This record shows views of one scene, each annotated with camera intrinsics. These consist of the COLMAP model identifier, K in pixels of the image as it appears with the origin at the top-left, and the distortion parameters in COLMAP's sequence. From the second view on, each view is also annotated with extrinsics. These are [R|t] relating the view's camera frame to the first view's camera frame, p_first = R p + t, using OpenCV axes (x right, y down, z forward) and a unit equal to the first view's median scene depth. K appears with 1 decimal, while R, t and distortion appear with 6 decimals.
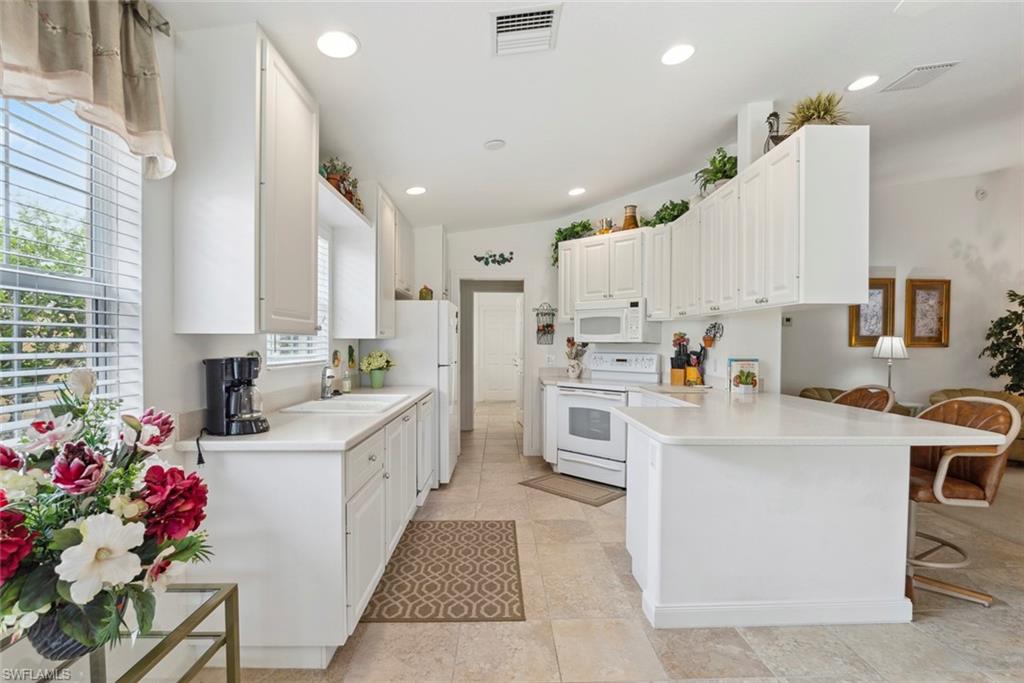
lens RADIAL K [[468.2, 0, 511.7], [0, 468.2, 348.4], [0, 0, 1]] dist [-0.022203, 0.001830]
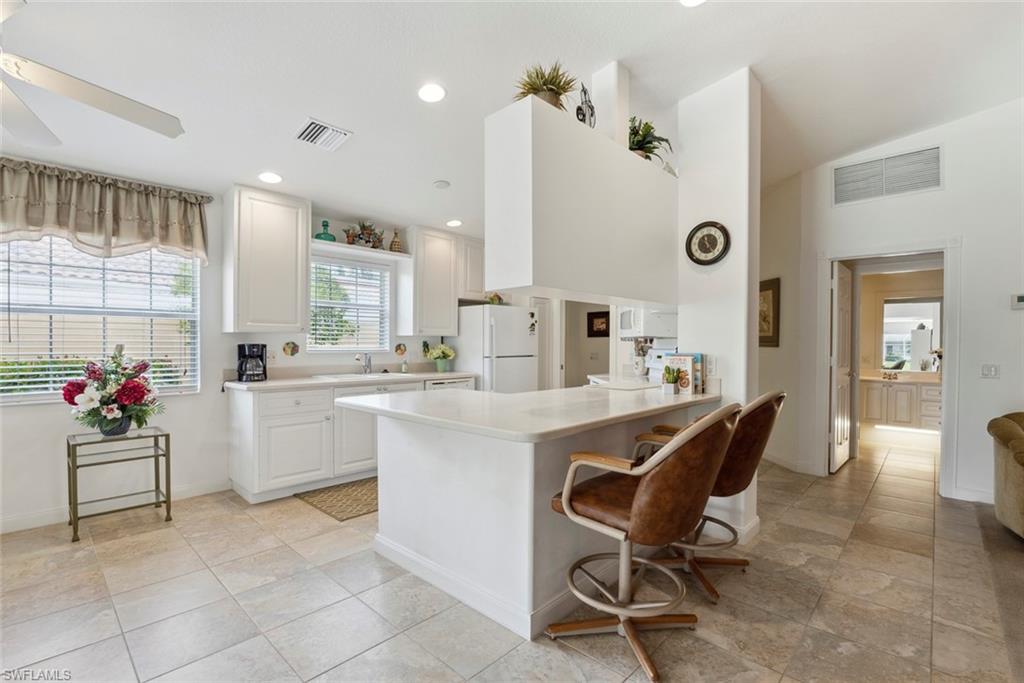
lens RADIAL K [[463.7, 0, 511.8], [0, 463.7, 347.7], [0, 0, 1]] dist [-0.028221, 0.004475]
pose [[0.711680, 0.003446, -0.702495, 0.750057], [-0.009800, 0.999939, -0.005023, 0.015783], [0.702435, 0.010460, 0.711671, 0.170285]]
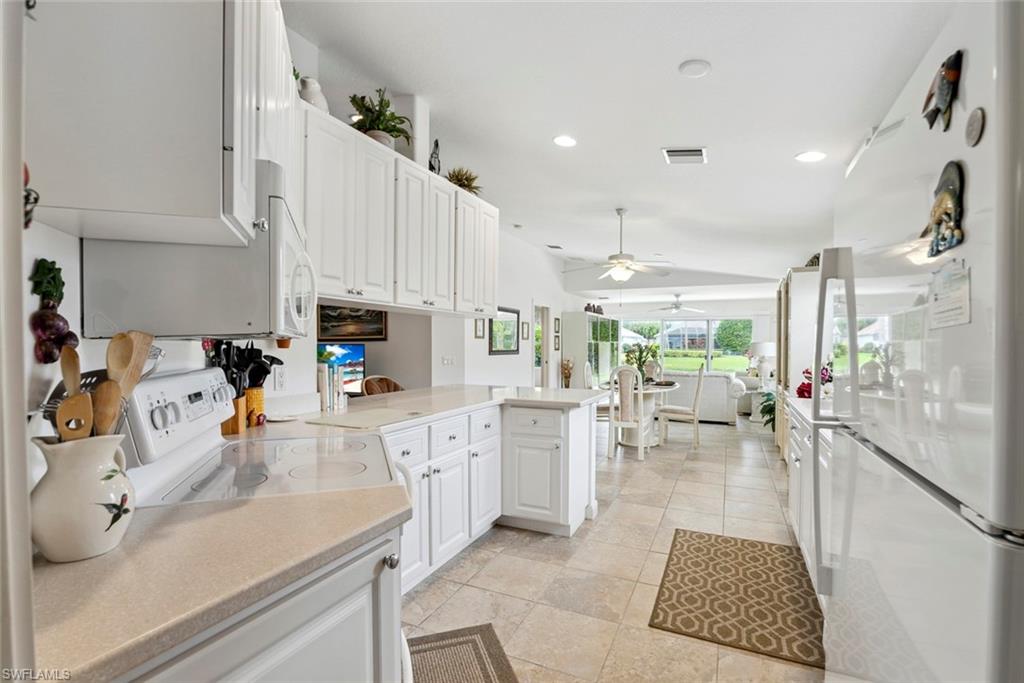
lens RADIAL K [[468.2, 0, 511.7], [0, 468.2, 348.4], [0, 0, 1]] dist [-0.022203, 0.001830]
pose [[-0.893563, -0.011919, 0.448779, -0.084330], [-0.000489, 0.999673, 0.025577, -0.017137], [-0.448937, 0.022635, -0.893277, 1.321252]]
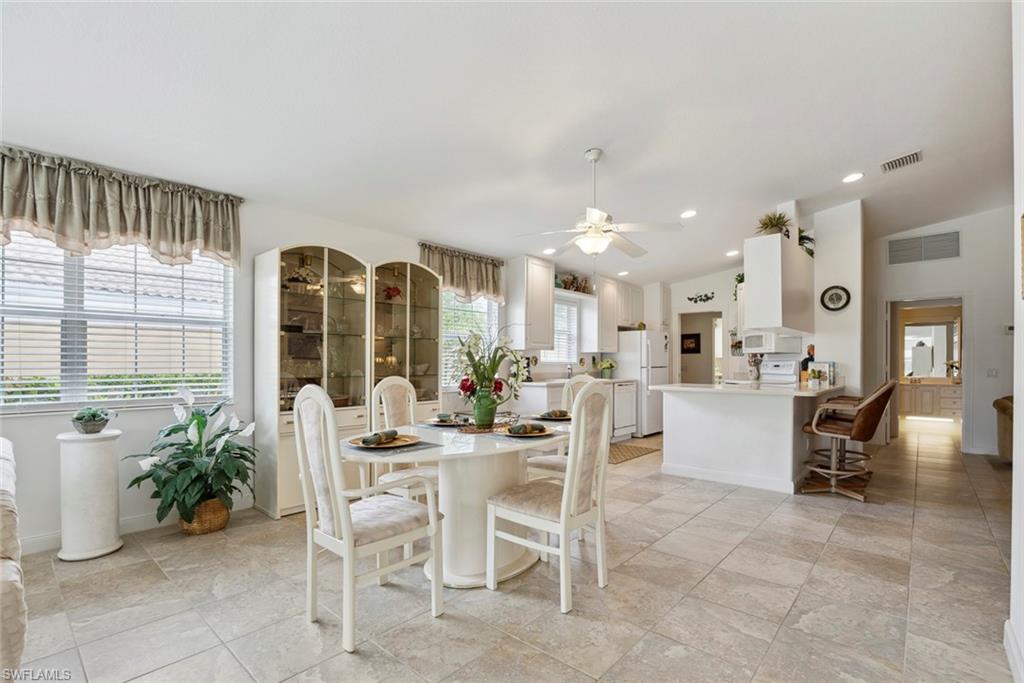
lens RADIAL K [[470.7, 0, 511.5], [0, 470.7, 361.7], [0, 0, 1]] dist [-0.017593, 0.000375]
pose [[0.731093, -0.005534, -0.682256, 0.683765], [-0.007177, 0.999849, -0.015802, 0.045714], [0.682240, 0.016449, 0.730943, -0.619406]]
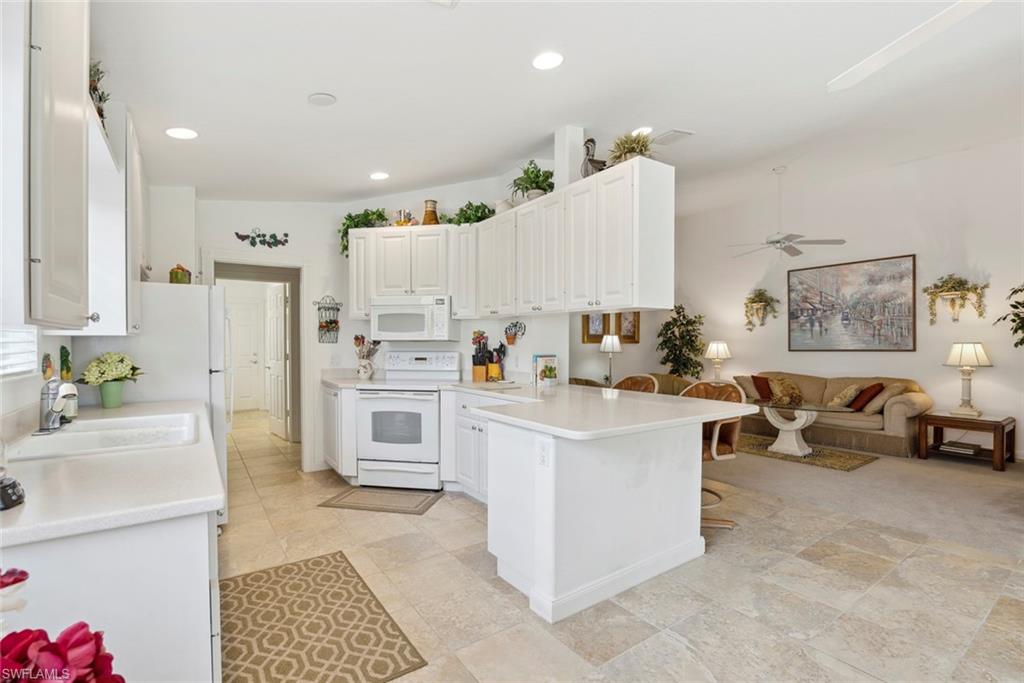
lens RADIAL K [[463.7, 0, 511.8], [0, 463.7, 347.7], [0, 0, 1]] dist [-0.028221, 0.004475]
pose [[0.833217, -0.010766, 0.552841, -0.155810], [0.008779, 0.999942, 0.006241, -0.002150], [-0.552876, -0.000347, 0.833263, 0.107661]]
